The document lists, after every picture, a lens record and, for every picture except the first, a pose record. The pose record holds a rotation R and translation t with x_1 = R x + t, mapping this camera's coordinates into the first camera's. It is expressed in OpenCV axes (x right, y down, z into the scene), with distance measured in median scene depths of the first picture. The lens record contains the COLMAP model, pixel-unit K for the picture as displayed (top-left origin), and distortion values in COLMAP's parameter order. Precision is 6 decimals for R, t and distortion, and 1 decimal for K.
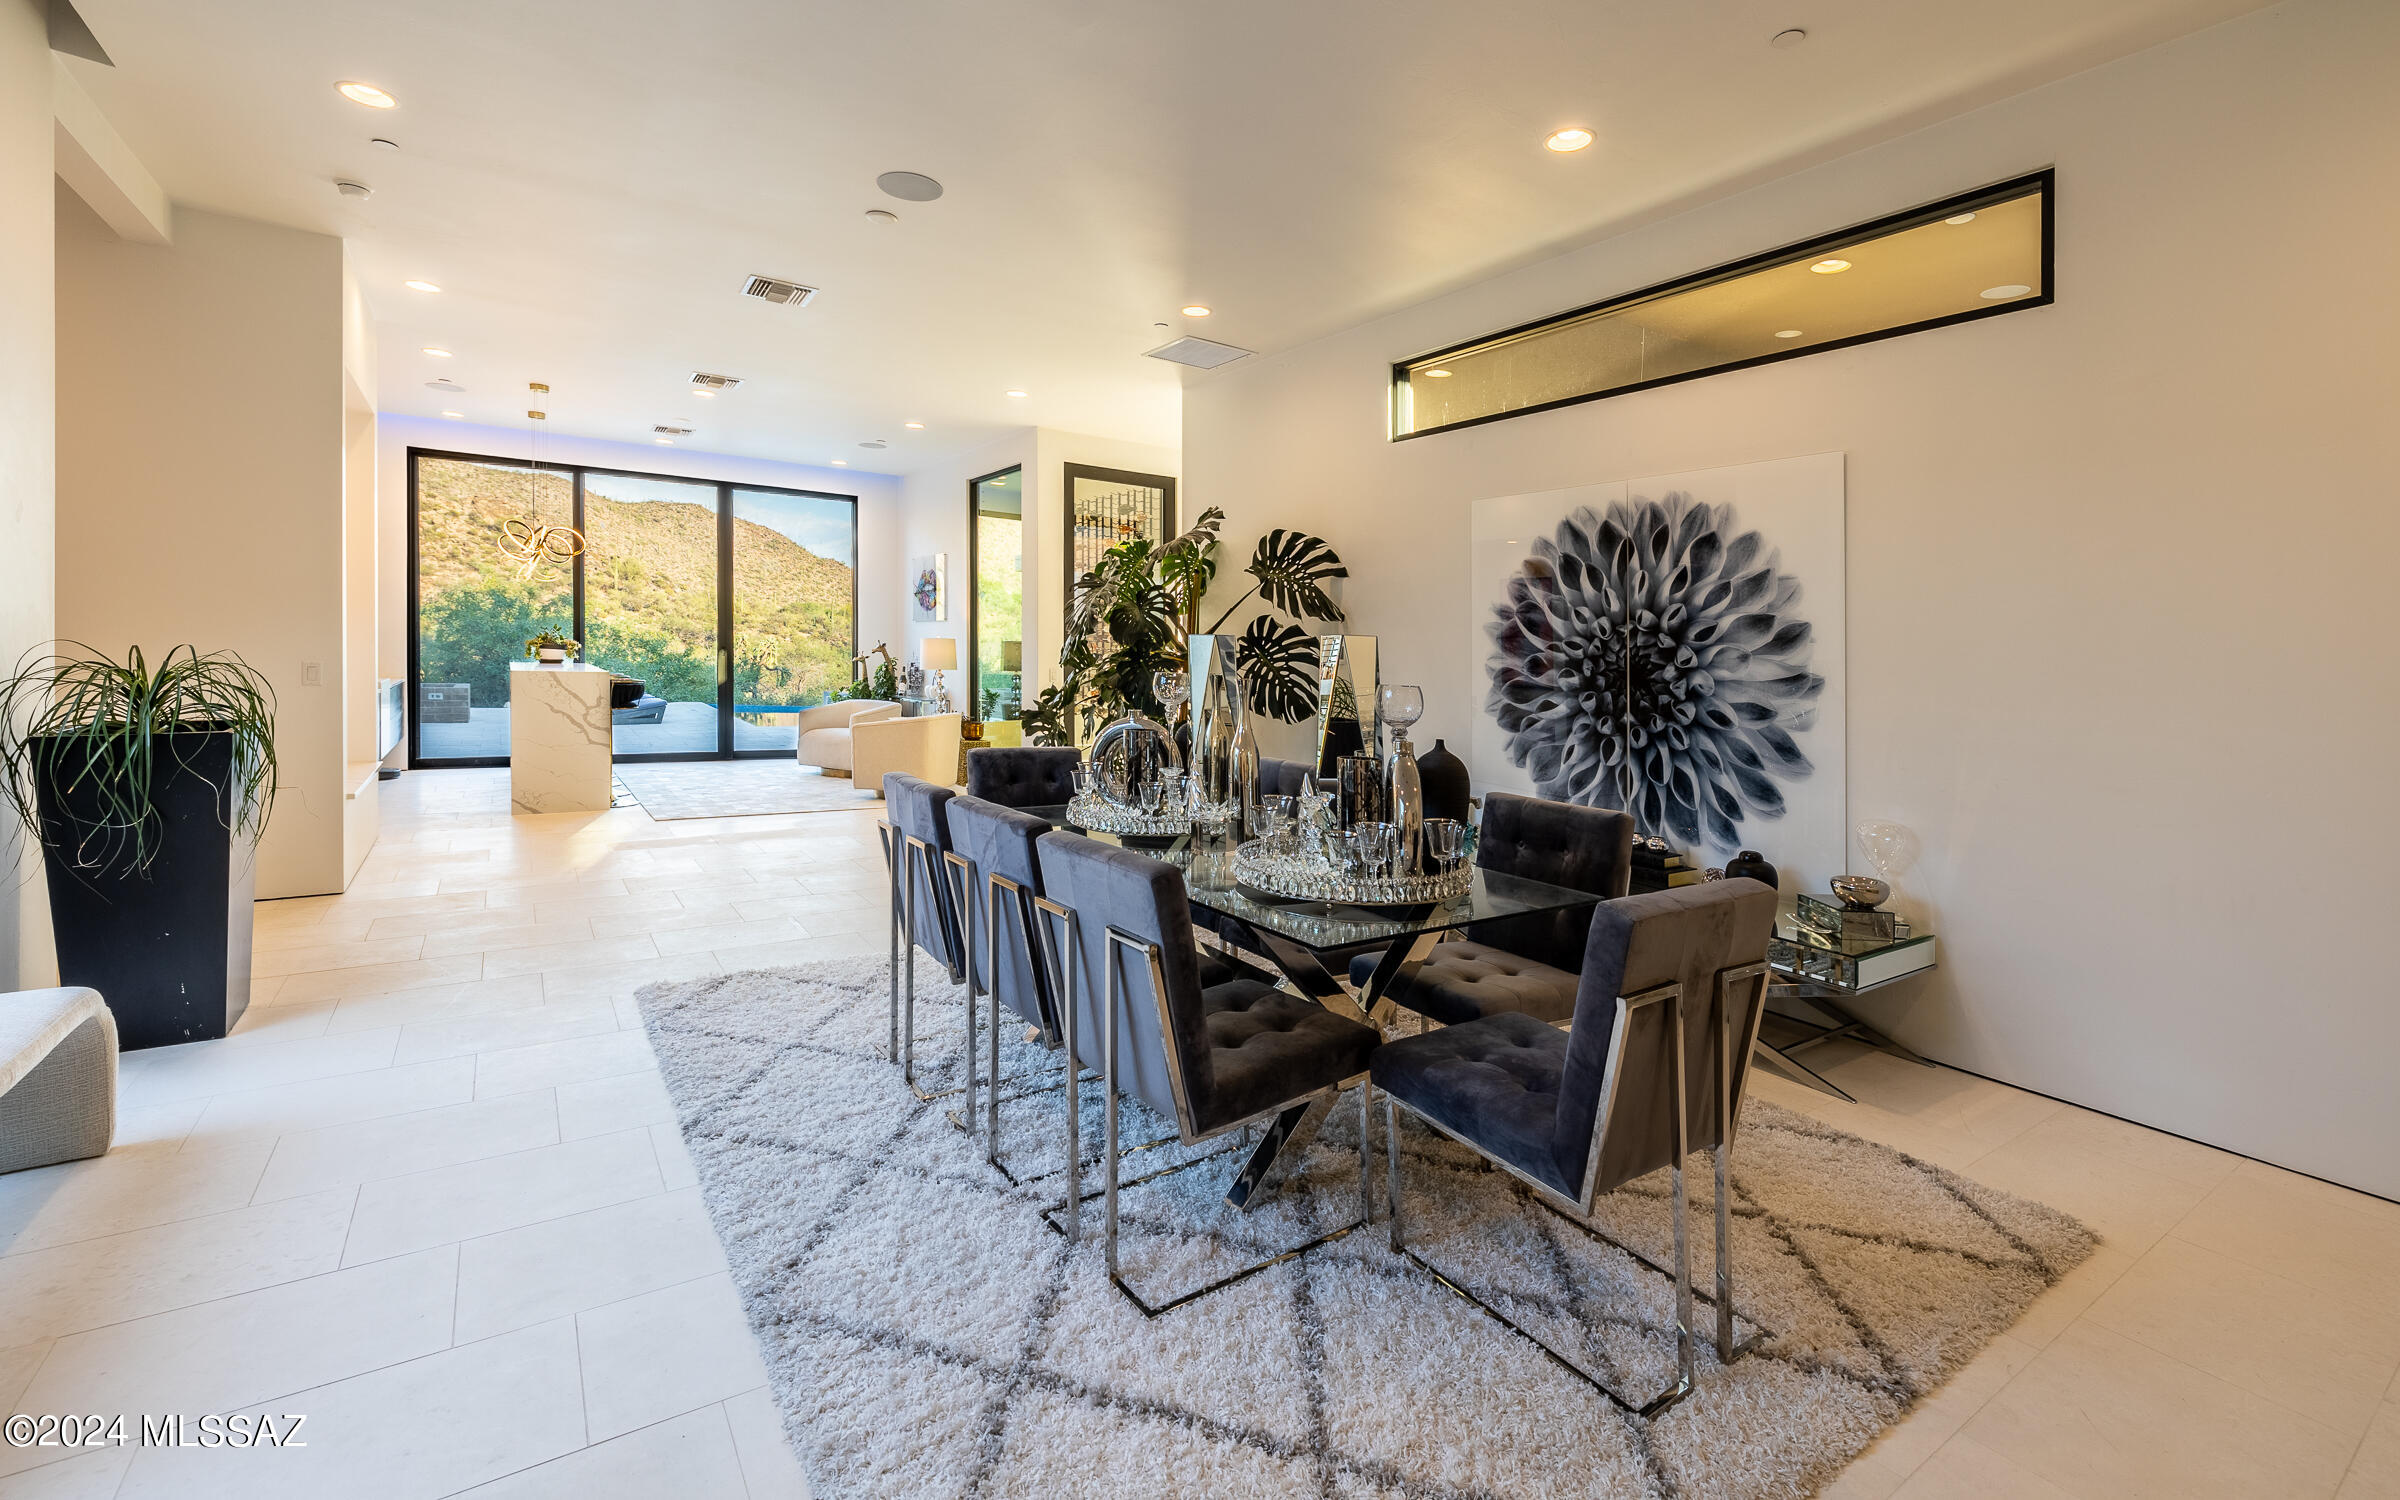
lens RADIAL K [[1017.4, 0, 1209.8], [0, 1017.4, 708.2], [0, 0, 1]] dist [0.001327, 0.000181]
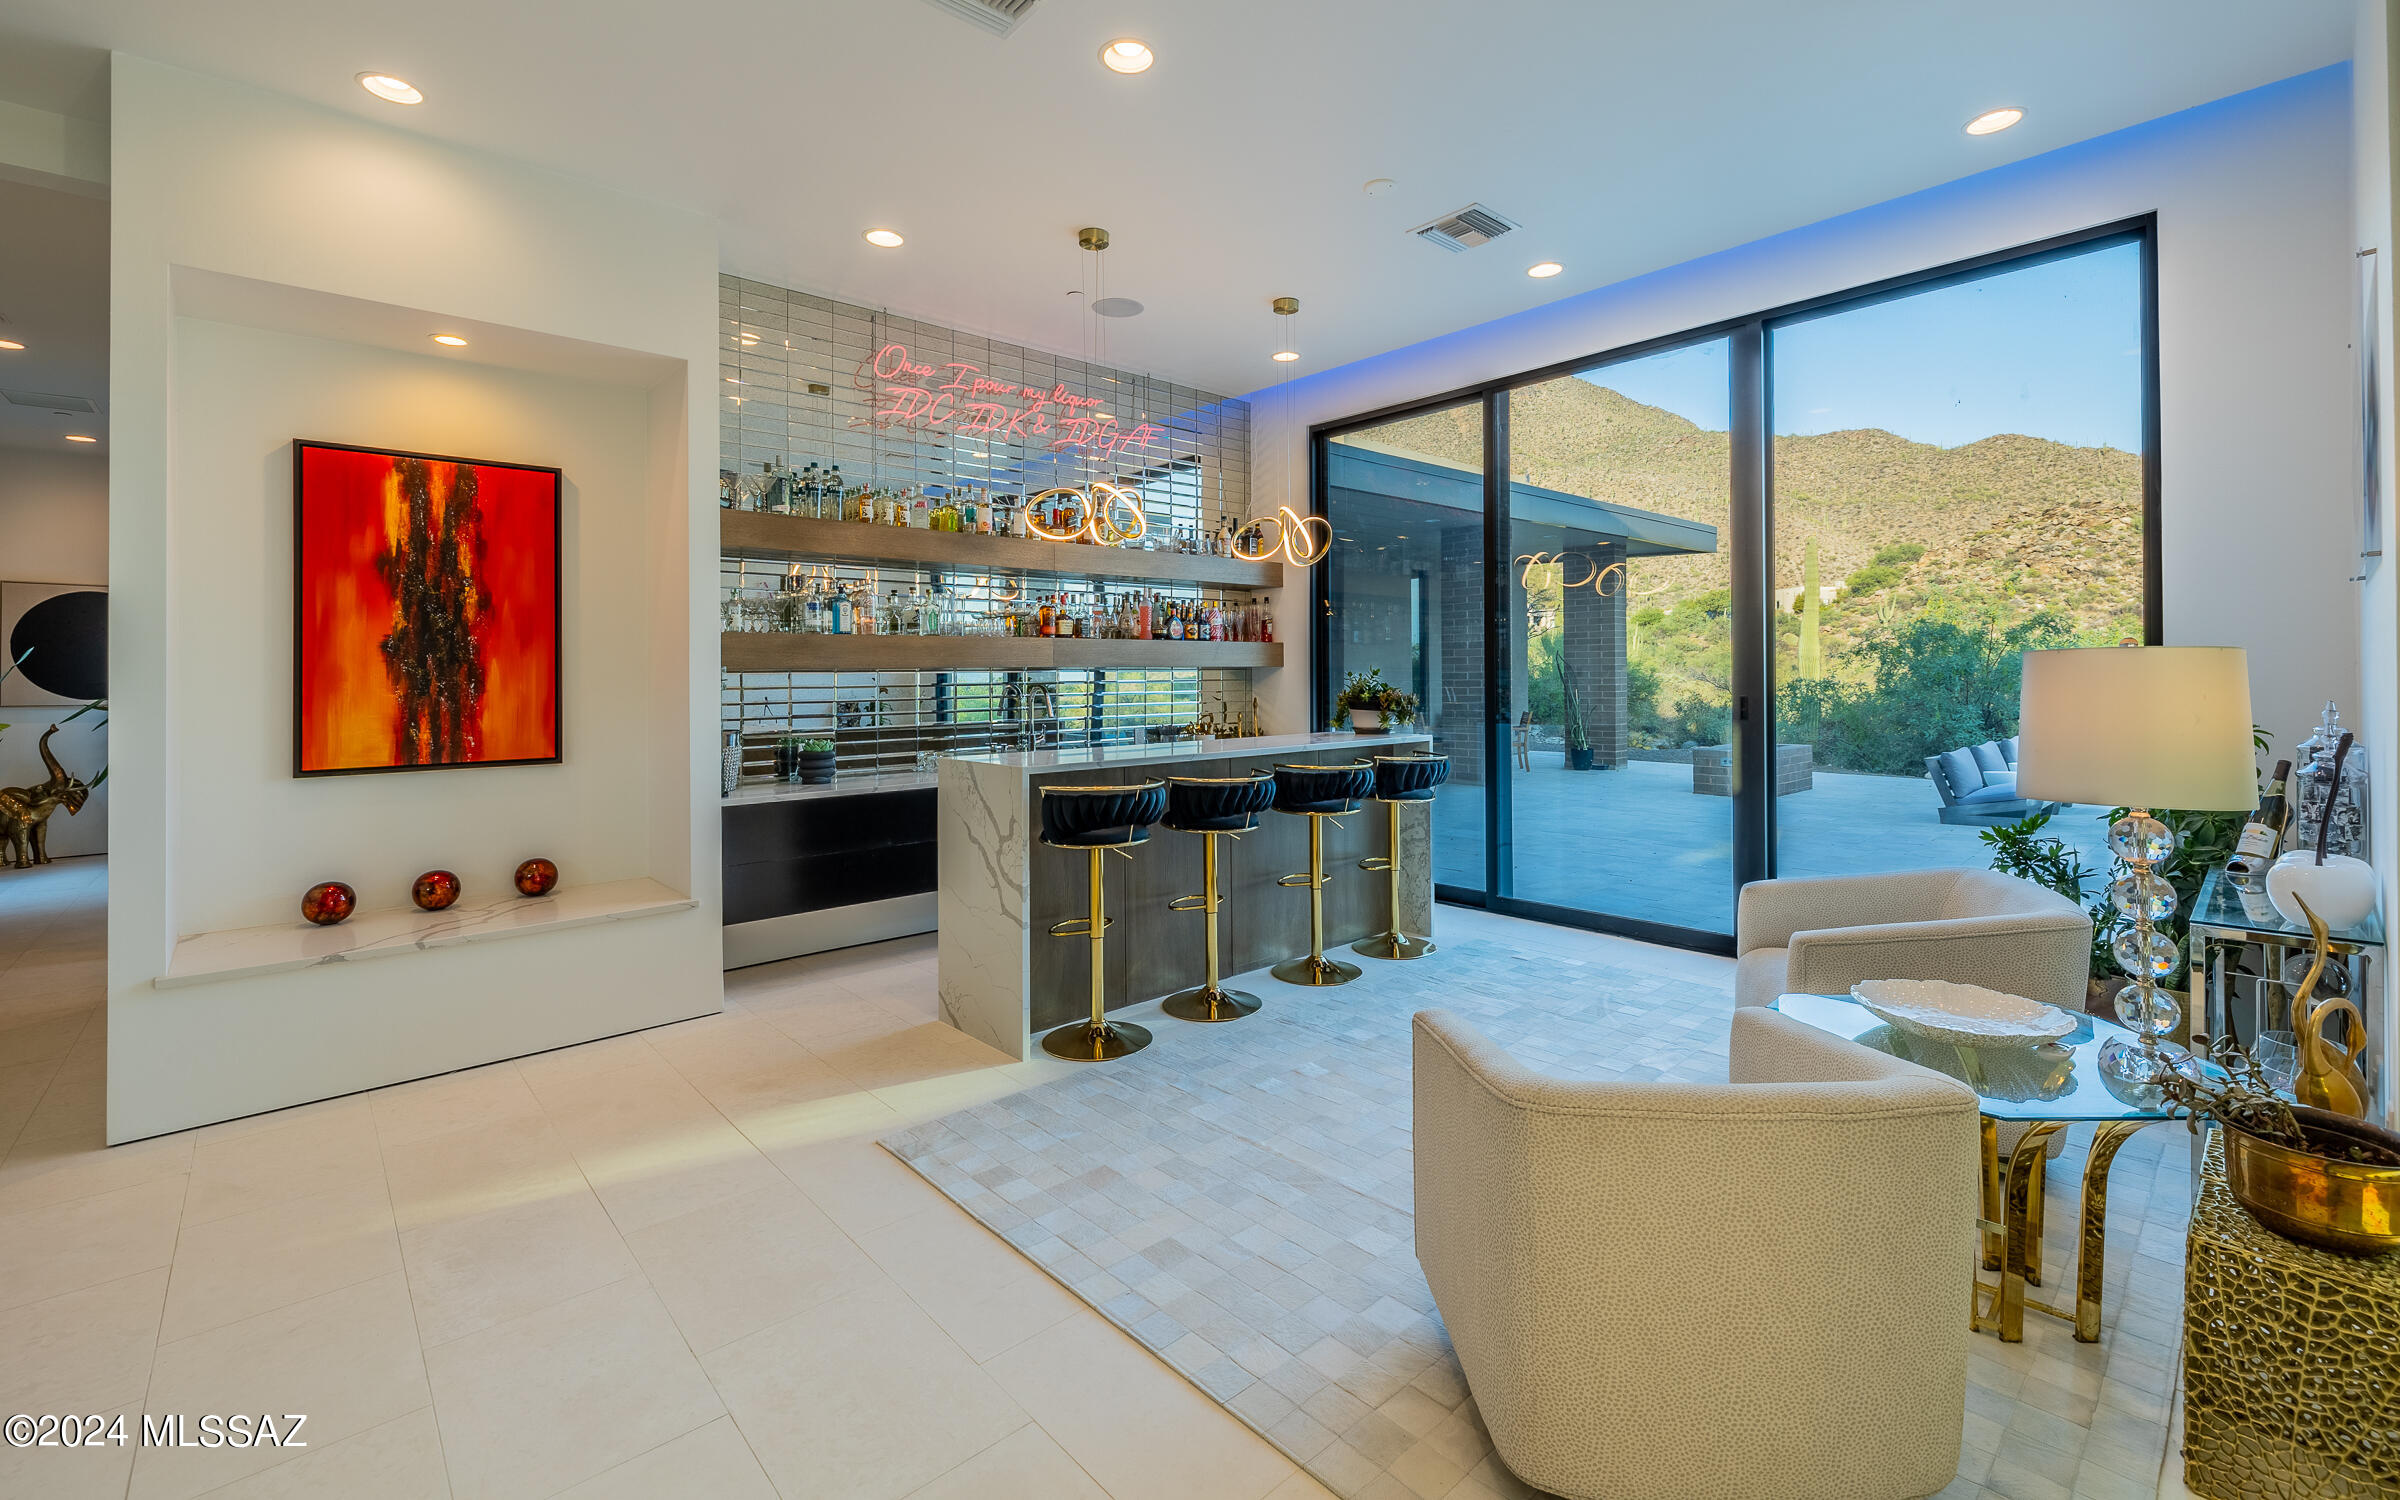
lens RADIAL K [[1012.8, 0, 1206.2], [0, 1012.8, 666.3], [0, 0, 1]] dist [0.001630, 0.000170]
pose [[0.133627, -0.042456, -0.990122, -0.075331], [-0.039829, 0.998045, -0.048171, -0.042657], [0.990231, 0.045872, 0.131675, 0.691409]]
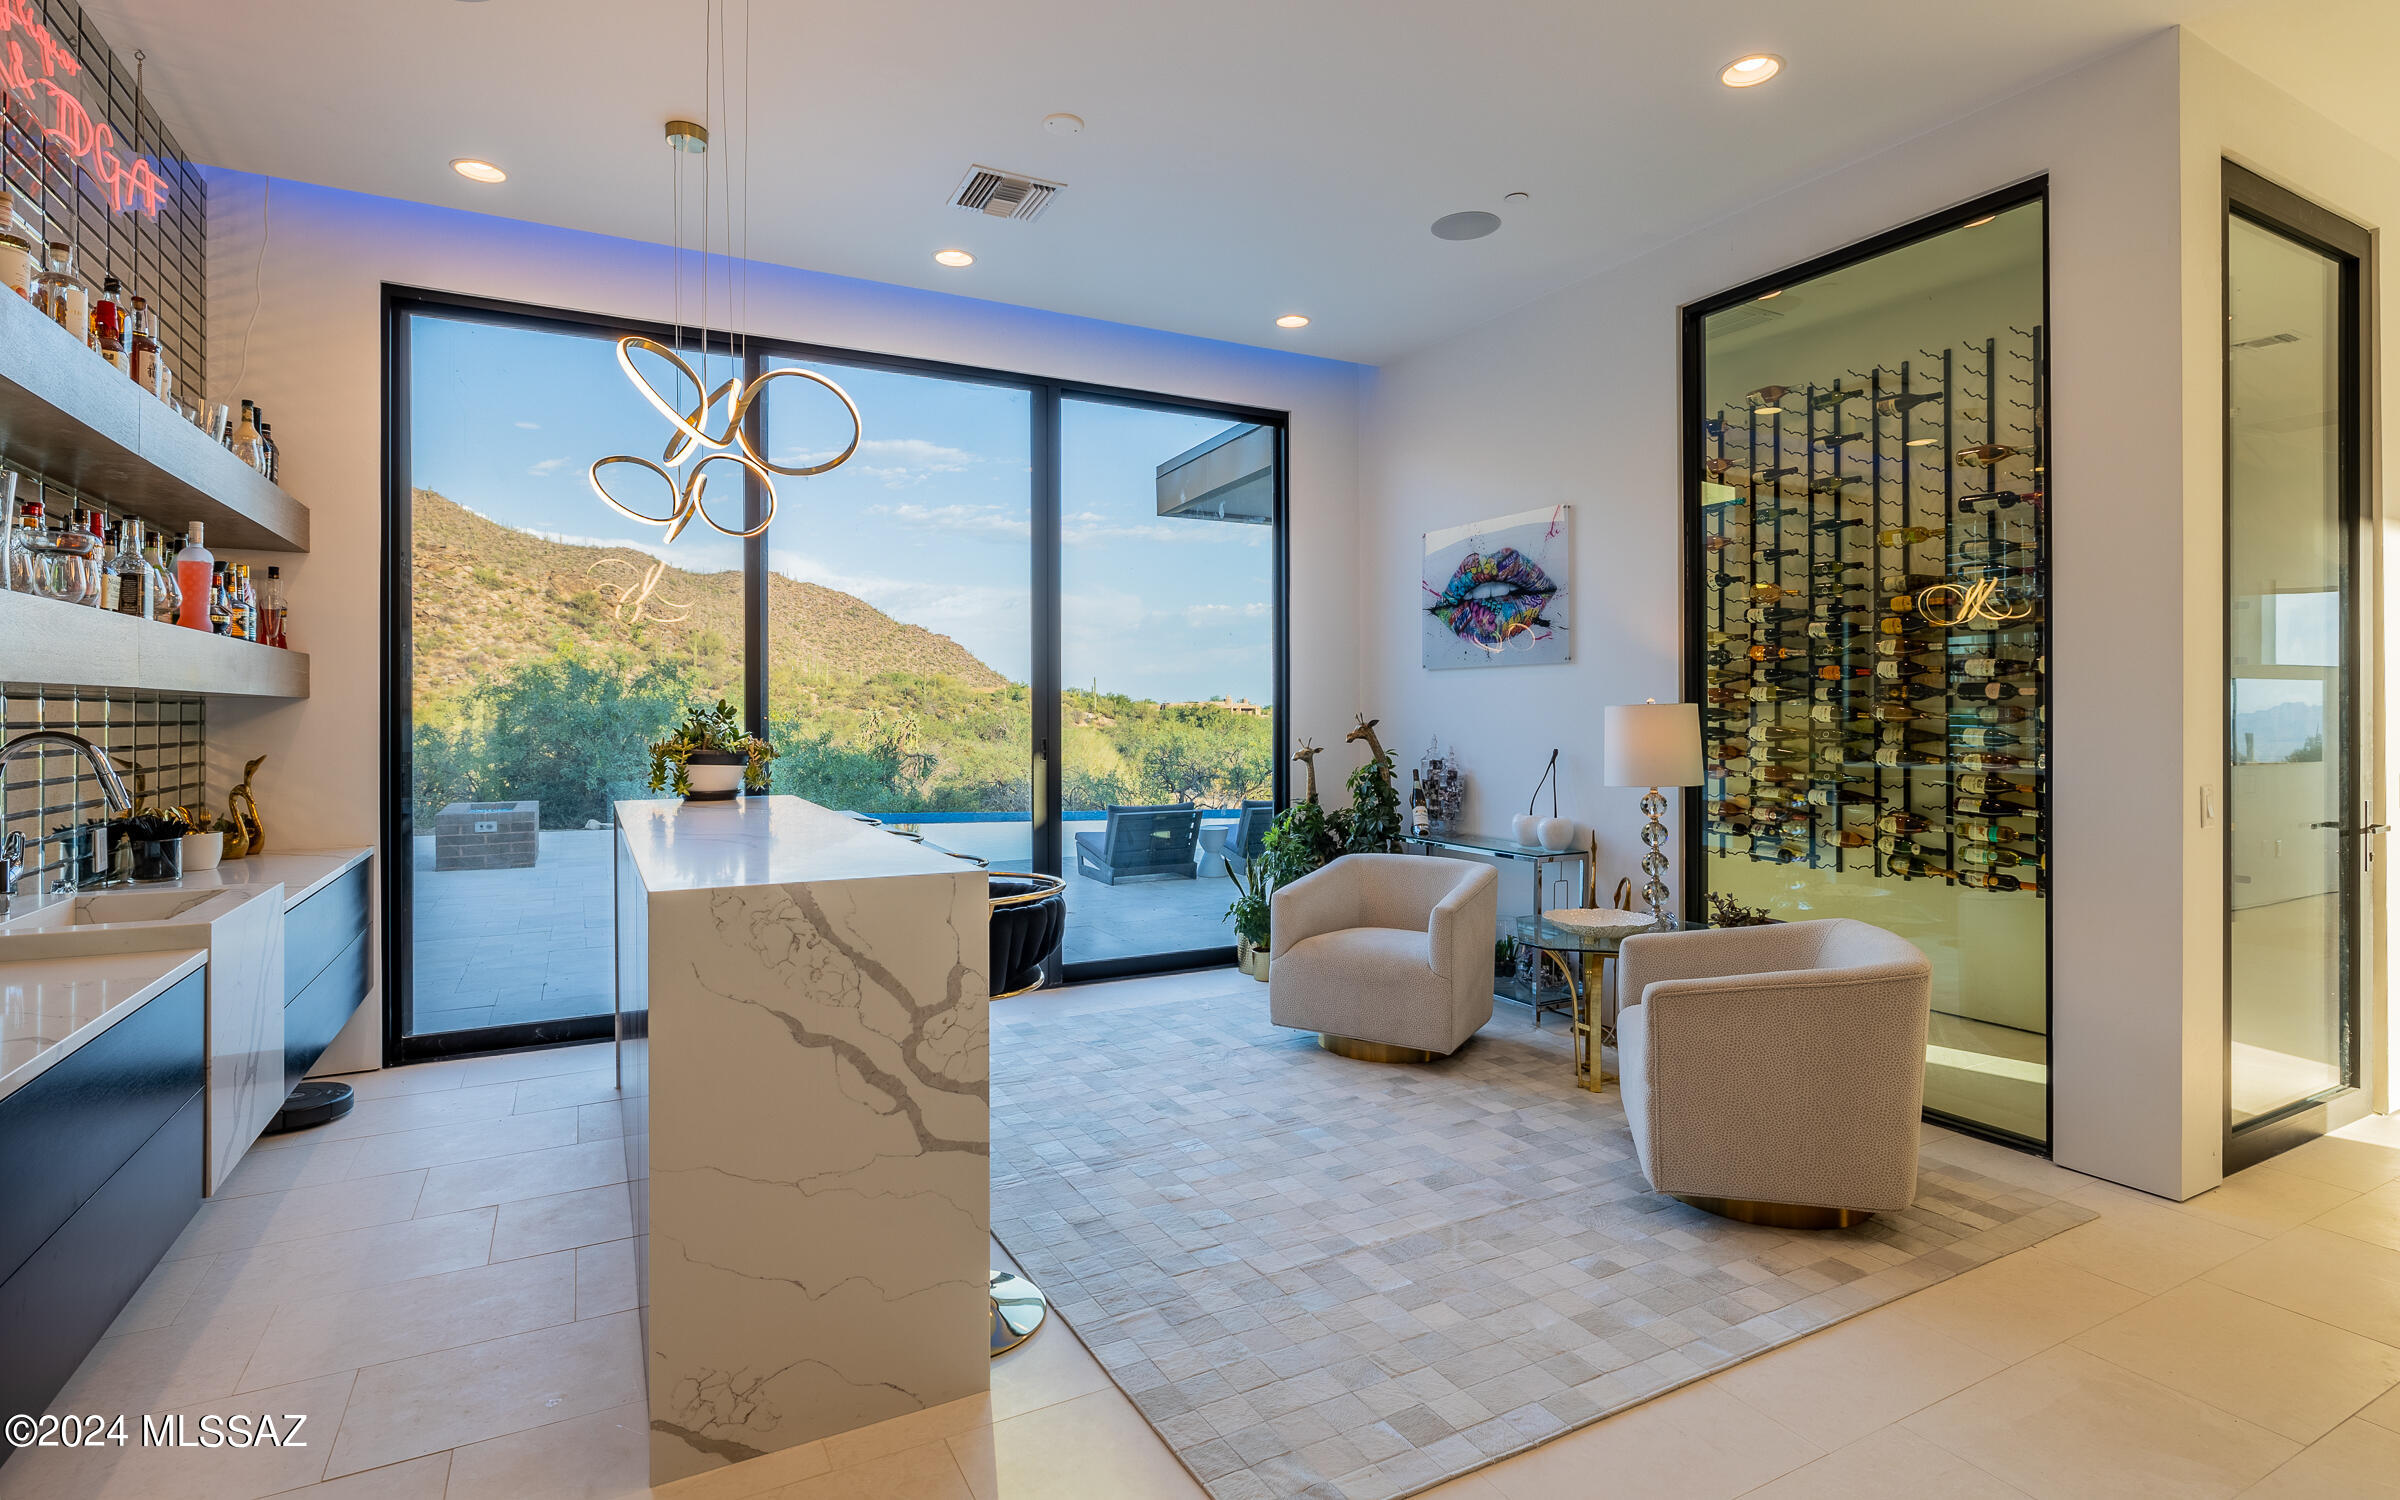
lens RADIAL K [[1153.1, 0, 1197.0], [0, 1153.1, 703.5], [0, 0, 1]] dist [-0.000714, 0.001684]
pose [[0.992999, -0.034899, -0.112852, -0.338301], [0.027530, 0.997426, -0.066209, -0.039044], [0.114872, 0.062639, 0.991403, 0.476512]]
